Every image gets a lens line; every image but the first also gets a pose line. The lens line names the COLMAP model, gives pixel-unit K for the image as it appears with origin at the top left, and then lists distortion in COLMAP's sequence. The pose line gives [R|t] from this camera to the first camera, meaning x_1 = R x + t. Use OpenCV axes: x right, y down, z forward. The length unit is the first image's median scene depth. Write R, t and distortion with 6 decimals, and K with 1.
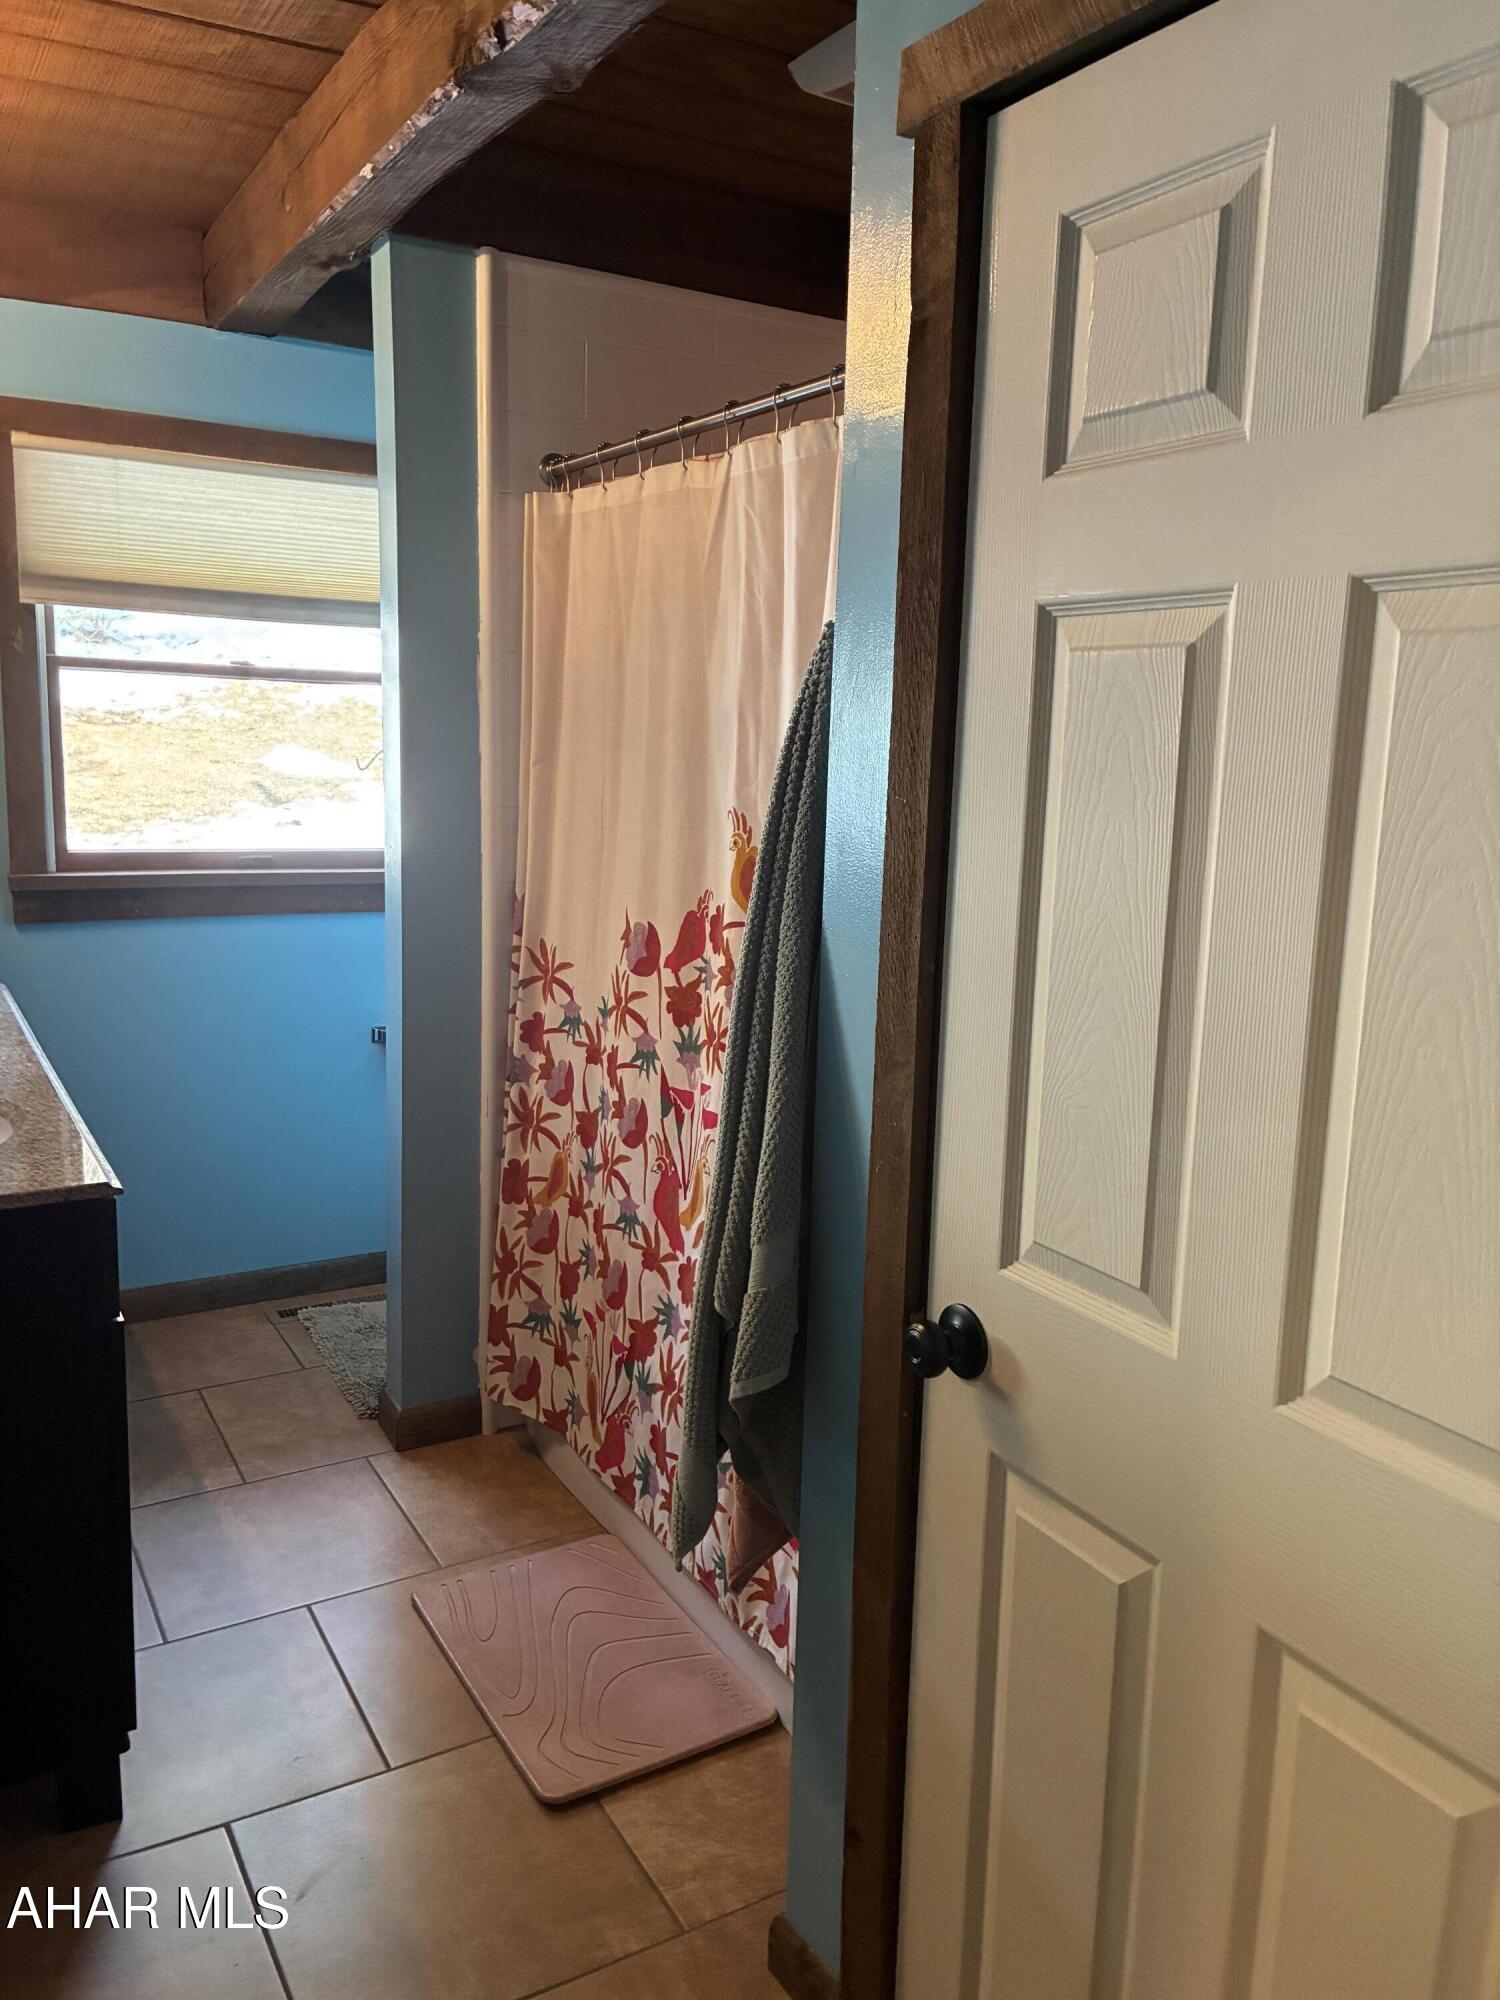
lens RADIAL K [[1492.0, 0, 750.0], [0, 1492.0, 1000.0], [0, 0, 1]] dist [0.006454, -0.004765]
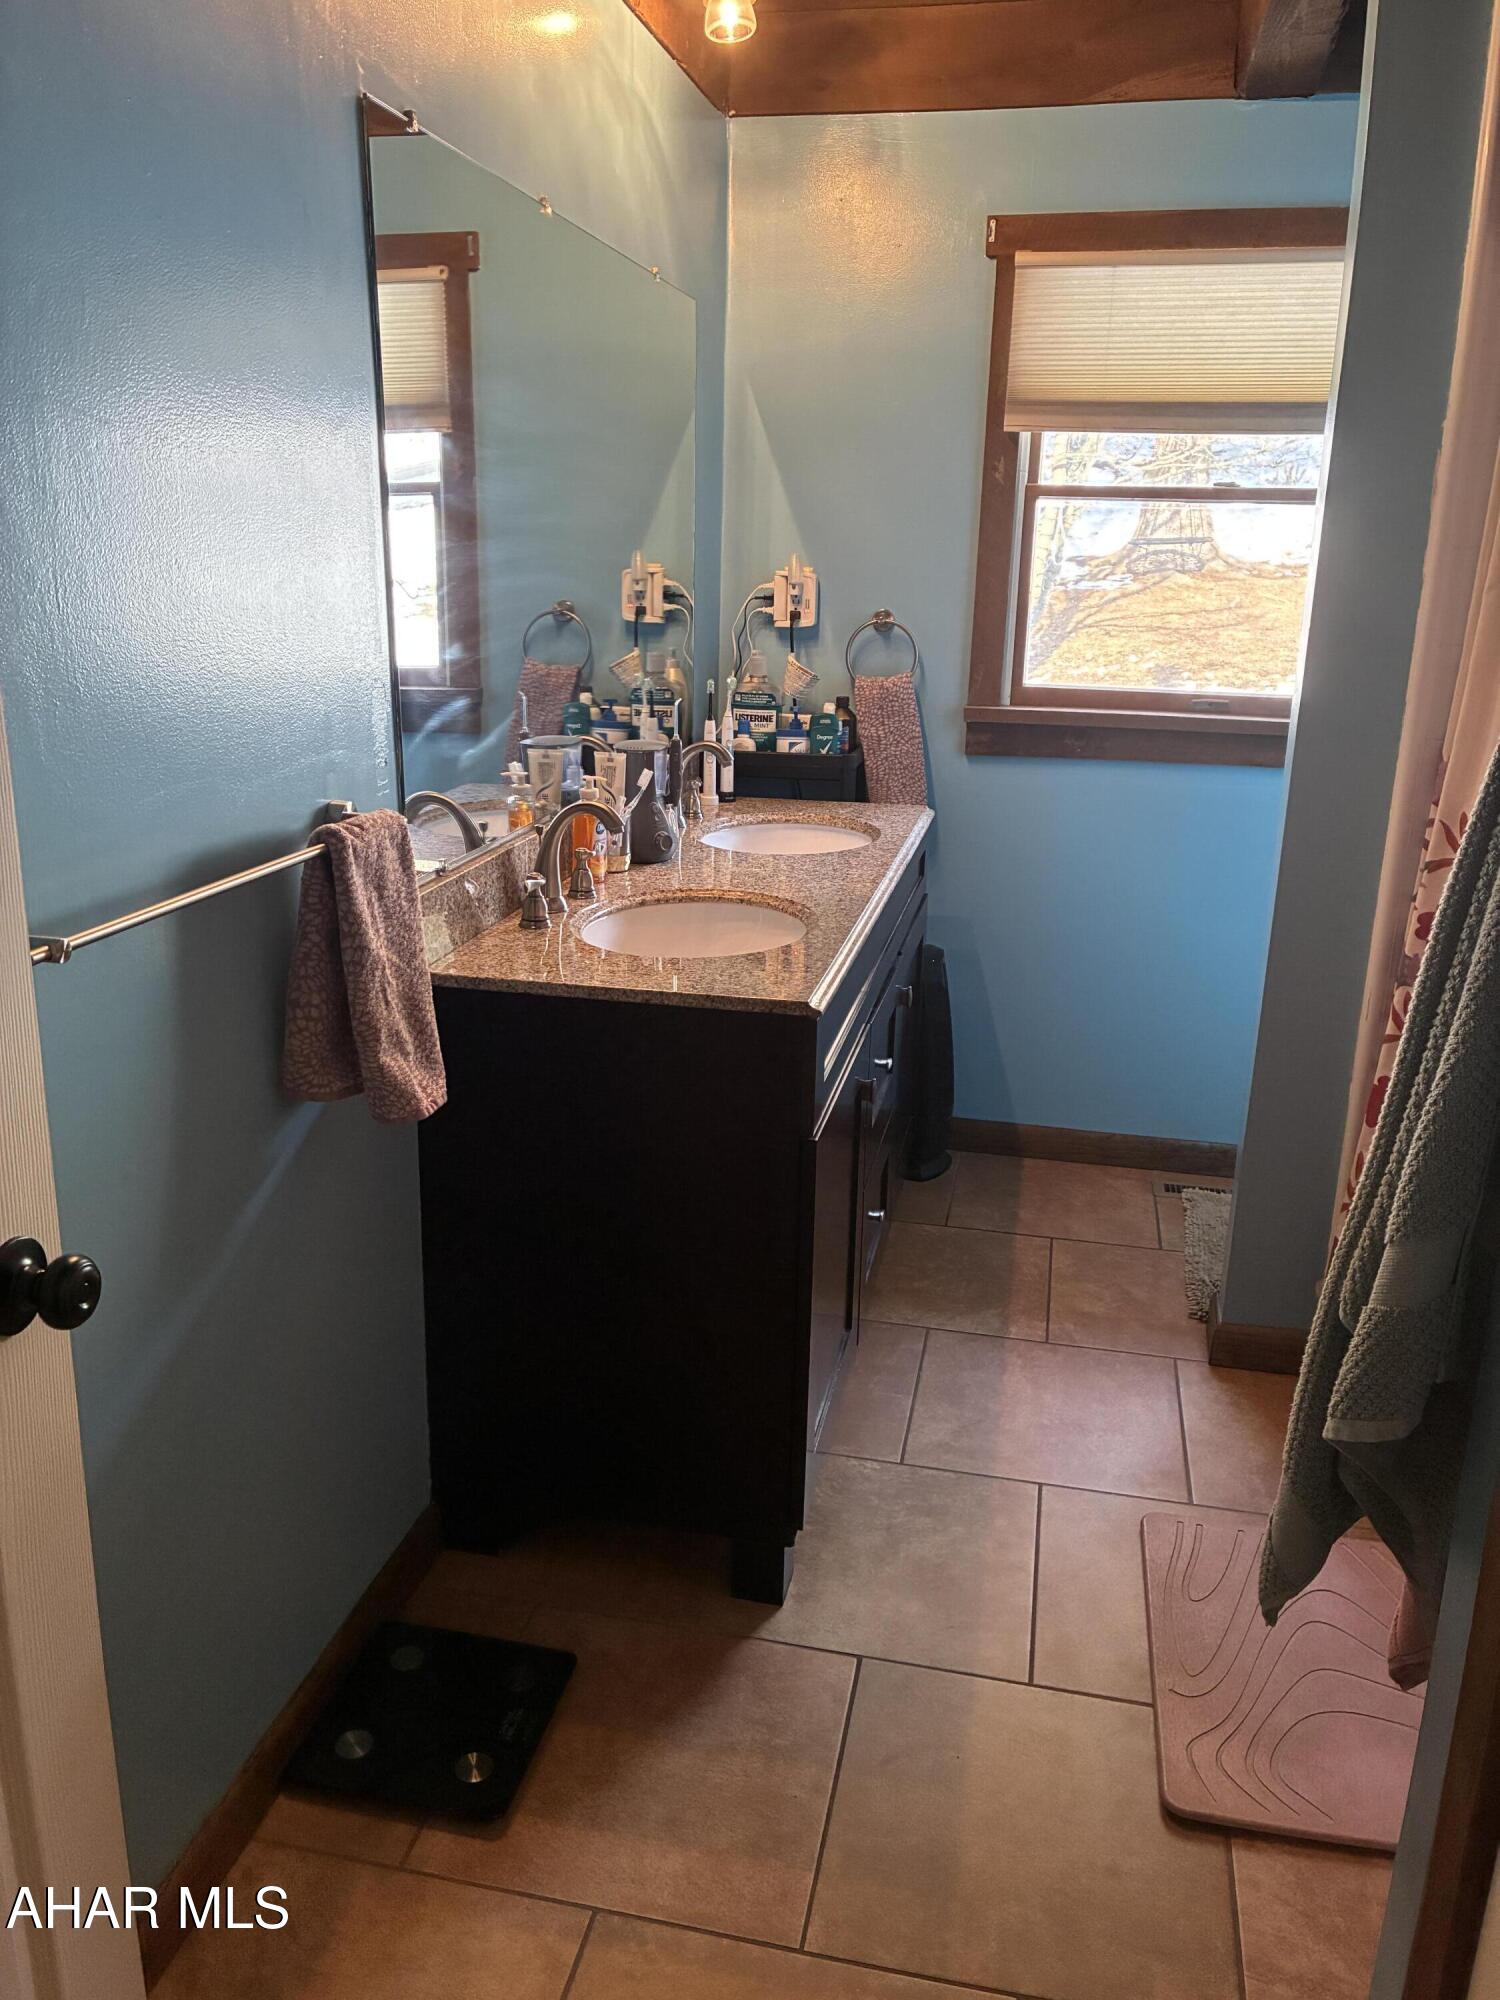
lens RADIAL K [[1497.5, 0, 748.5], [0, 1497.5, 992.1], [0, 0, 1]] dist [0.009607, -0.006101]
pose [[0.733182, 0.172568, -0.657772, 0.113914], [-0.116441, 0.984839, 0.128585, -0.004853], [0.669989, -0.017685, 0.742160, 0.134365]]
